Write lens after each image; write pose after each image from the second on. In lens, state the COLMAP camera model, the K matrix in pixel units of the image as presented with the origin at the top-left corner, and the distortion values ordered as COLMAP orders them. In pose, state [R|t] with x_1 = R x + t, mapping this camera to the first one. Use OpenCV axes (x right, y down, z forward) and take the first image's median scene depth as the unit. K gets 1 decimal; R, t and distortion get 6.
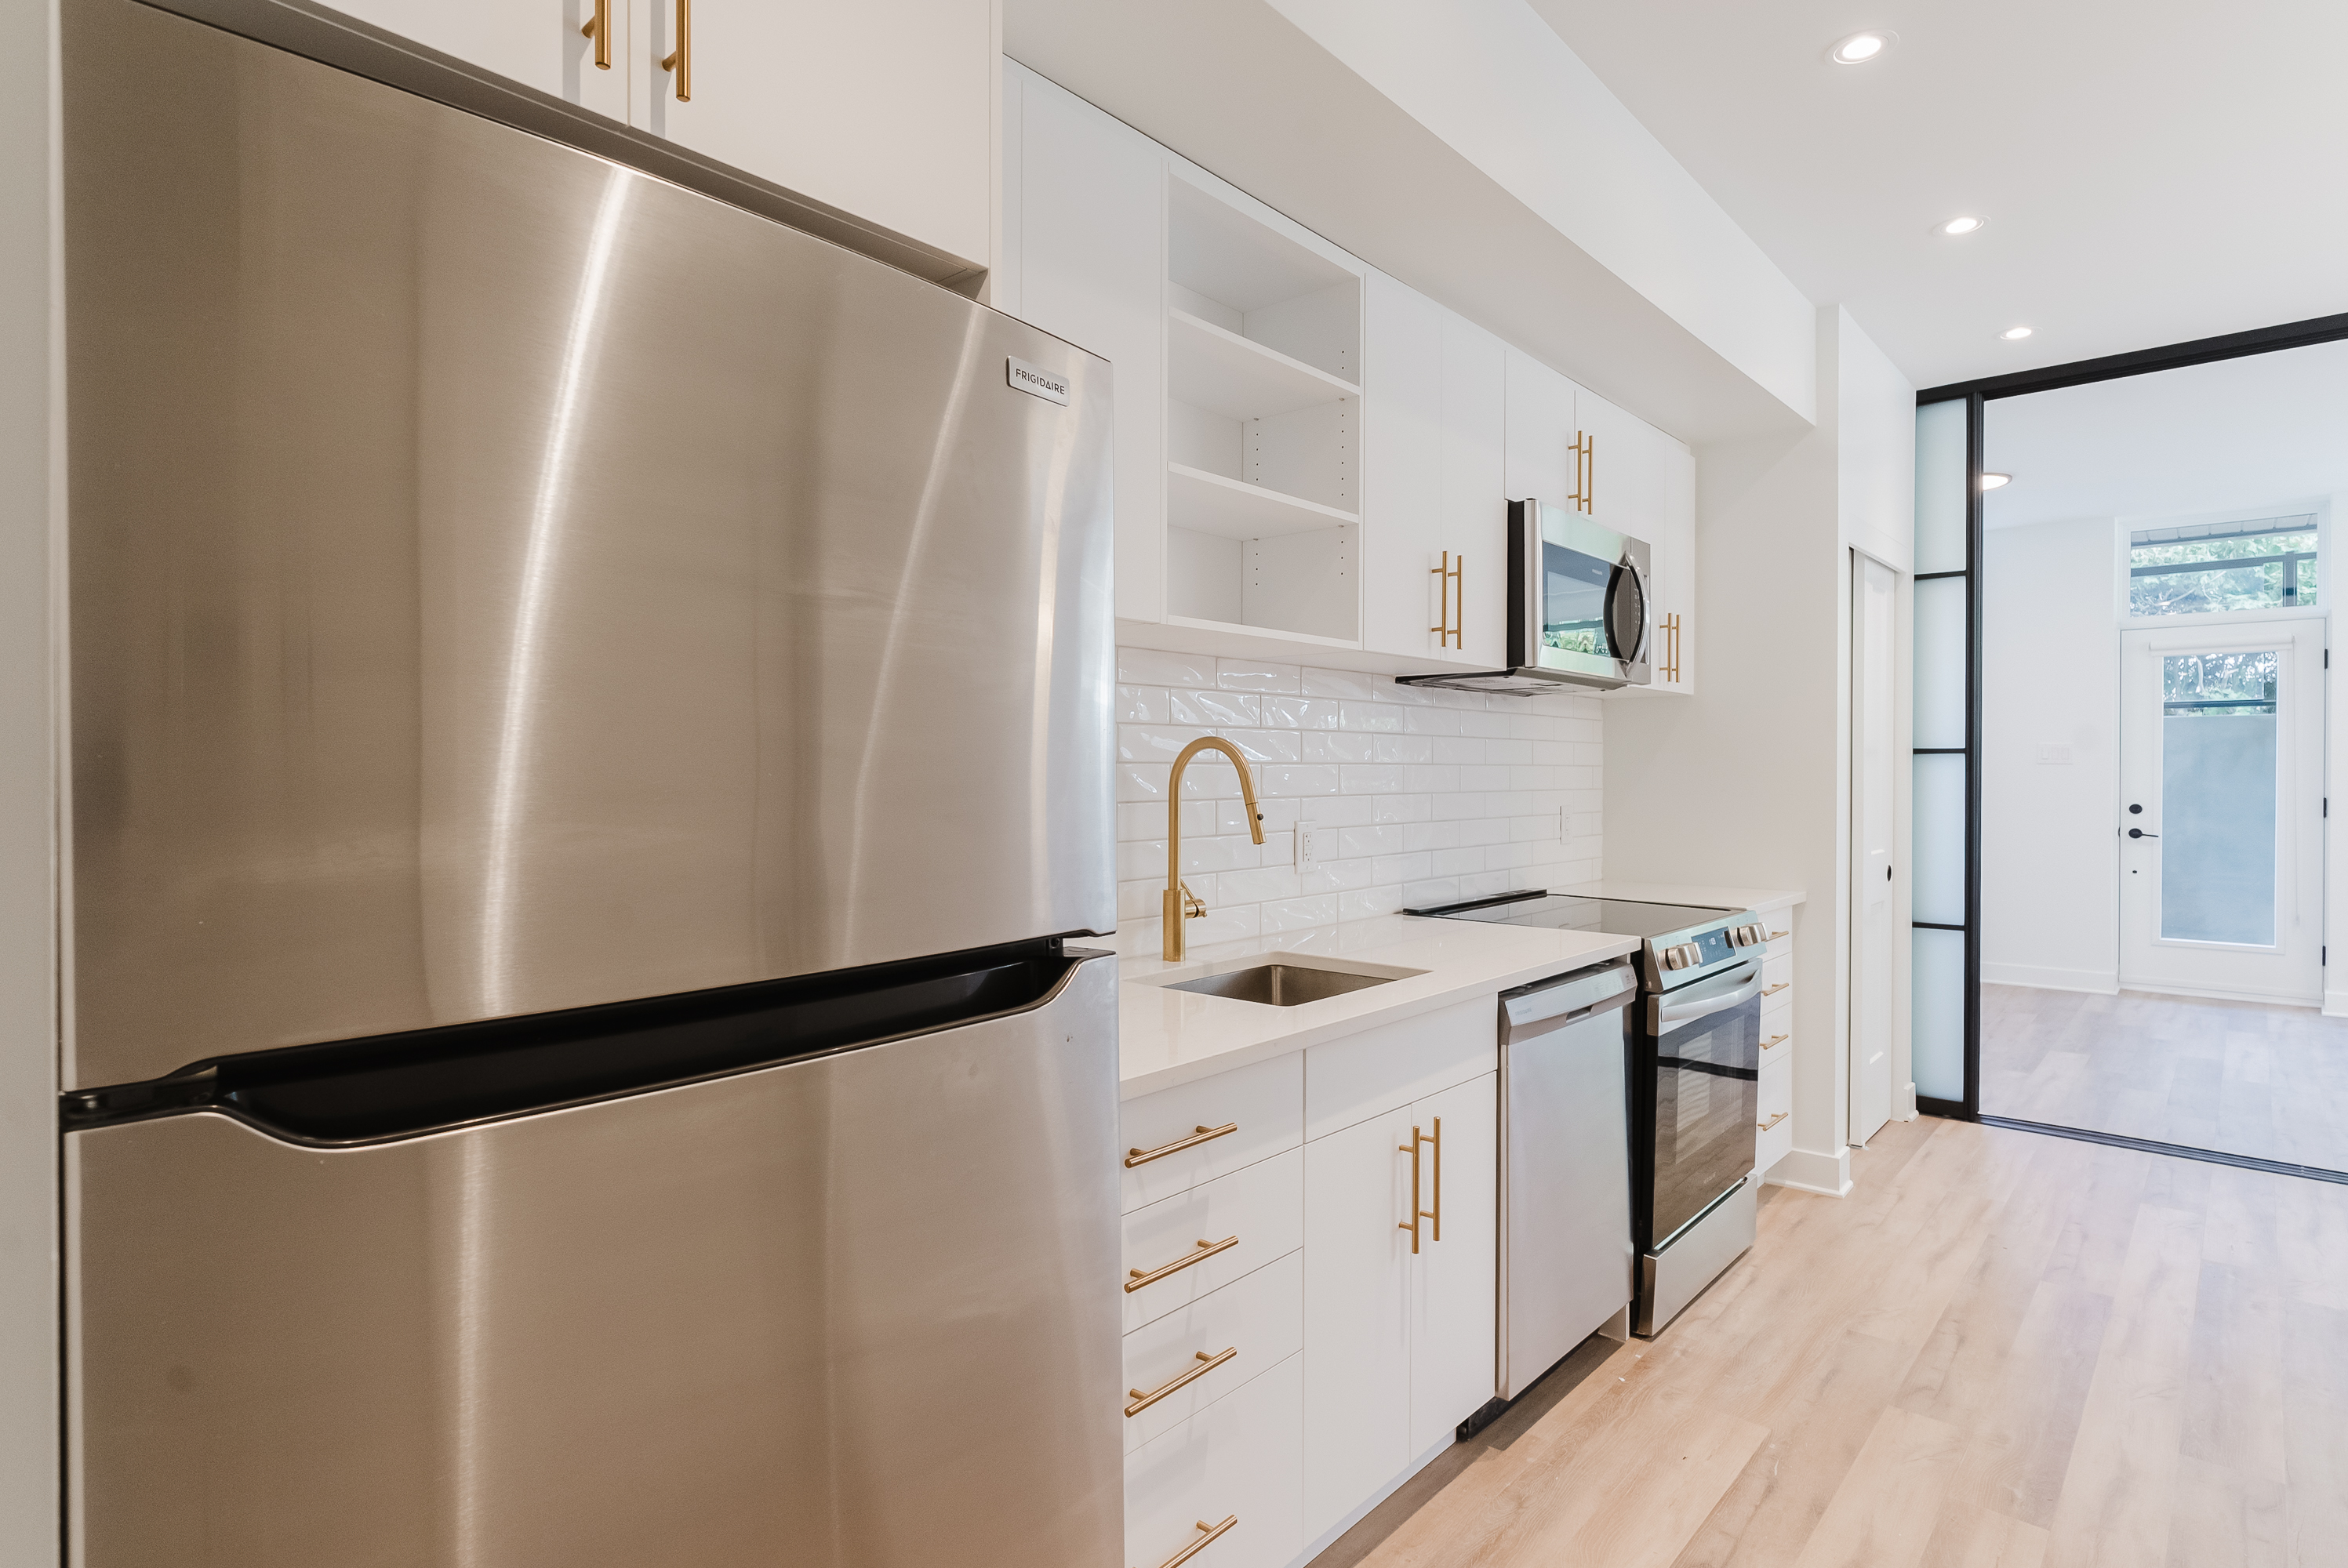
lens RADIAL K [[1215.8, 0, 1174.0], [0, 1215.8, 784.0], [0, 0, 1]] dist [0.000173, -0.000106]
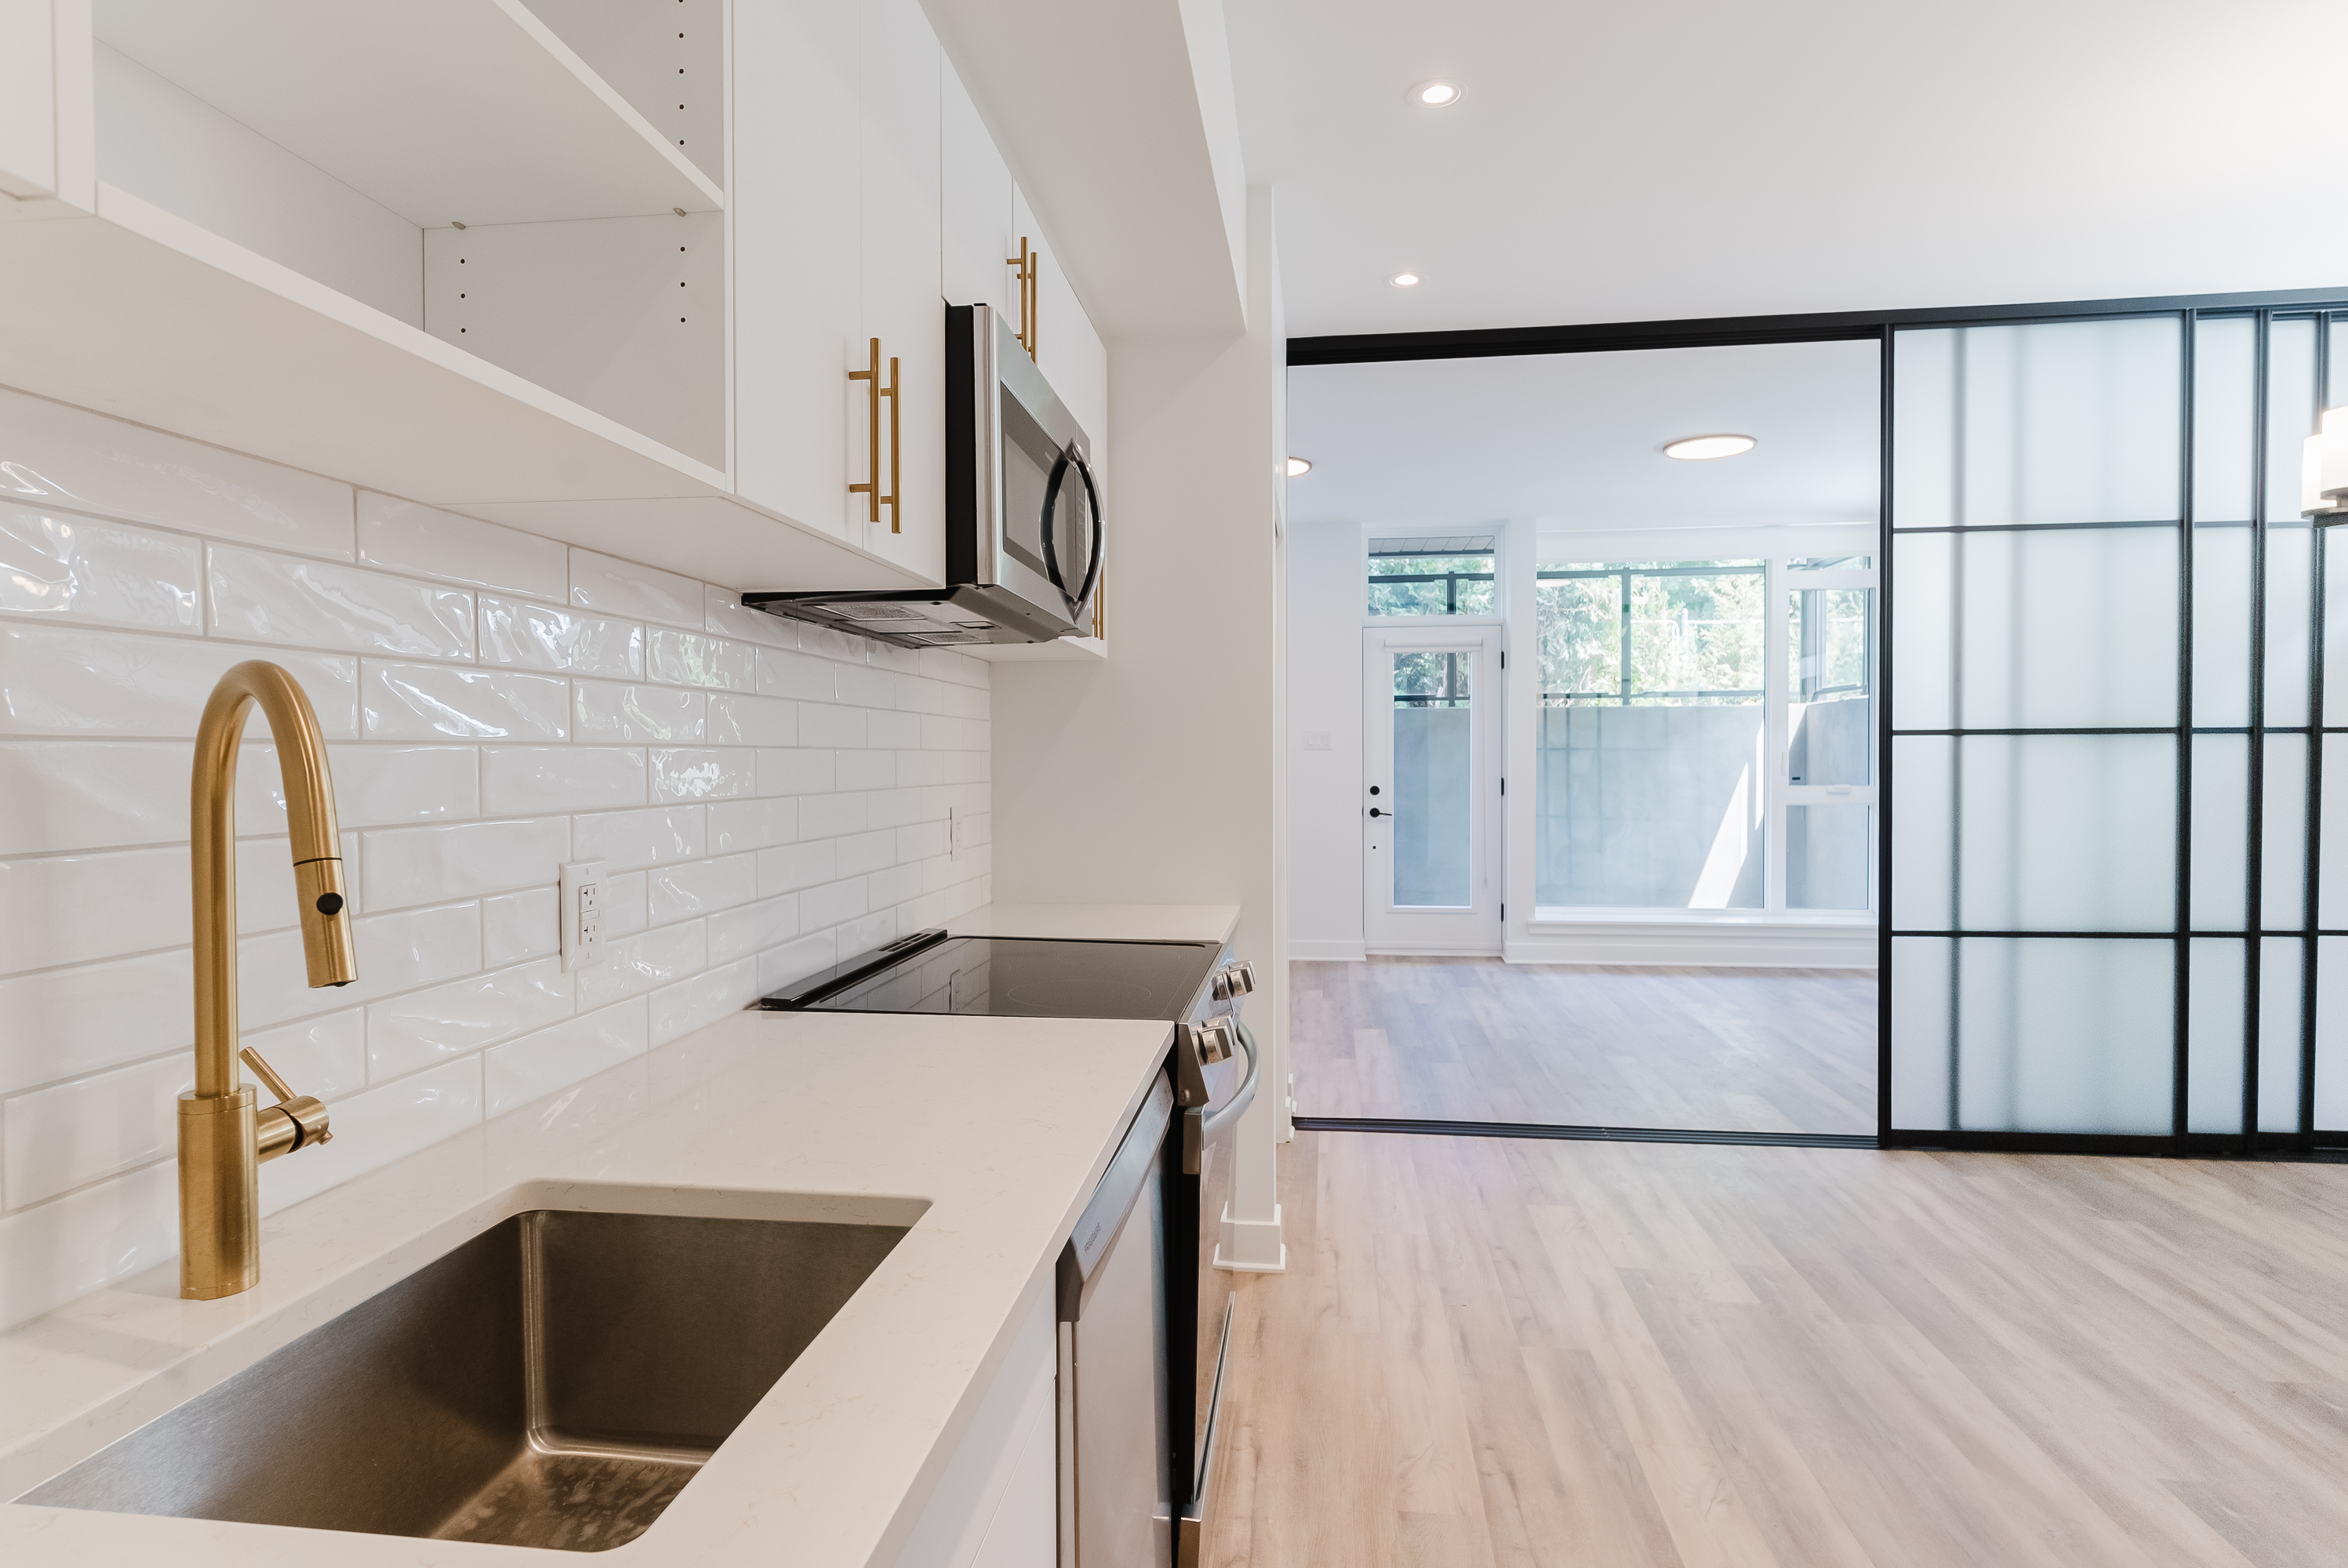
lens RADIAL K [[1227.8, 0, 1174.0], [0, 1227.8, 784.0], [0, 0, 1]] dist [0.004869, 0.001149]
pose [[0.823853, -0.016091, 0.566575, 0.023550], [0.010126, 0.999855, 0.013671, -0.005526], [-0.566713, -0.005526, 0.823897, 0.449420]]
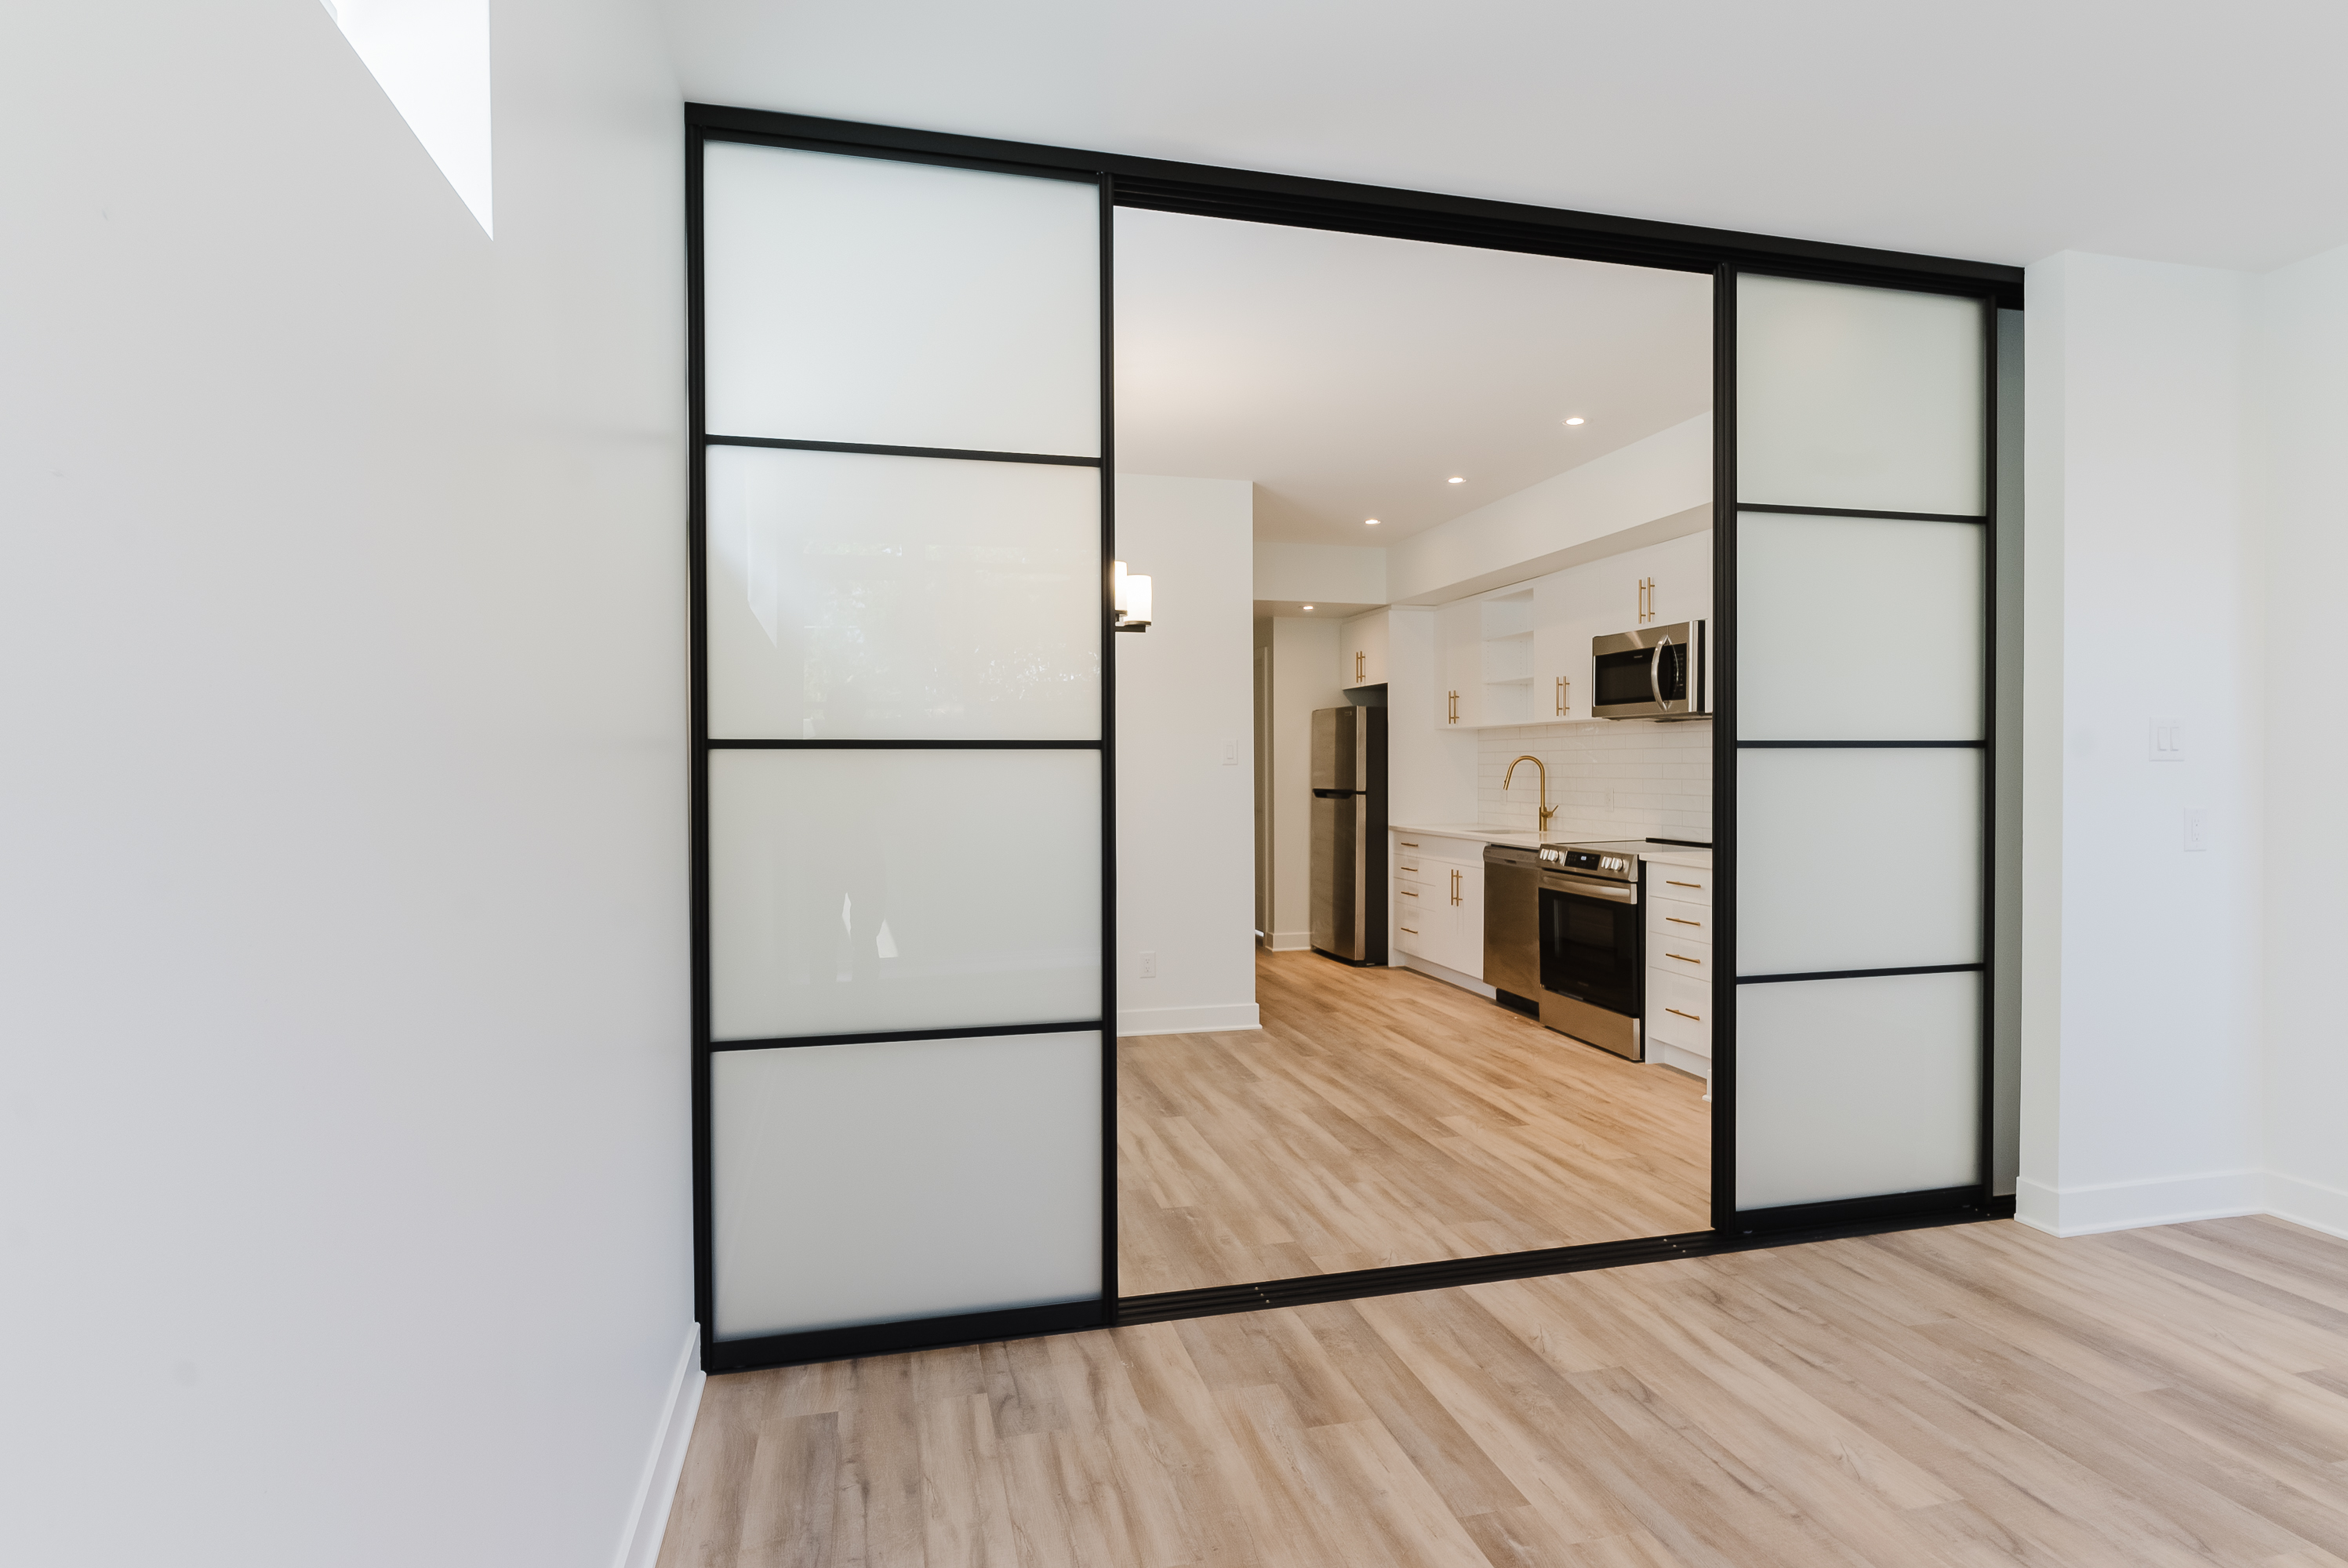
lens RADIAL K [[1215.8, 0, 1174.0], [0, 1215.8, 784.0], [0, 0, 1]] dist [0.000173, -0.000106]
pose [[-0.562928, 0.014311, -0.826382, 2.443774], [-0.006612, 0.999740, 0.021818, -0.022696], [0.826479, 0.017746, -0.562687, 1.592392]]
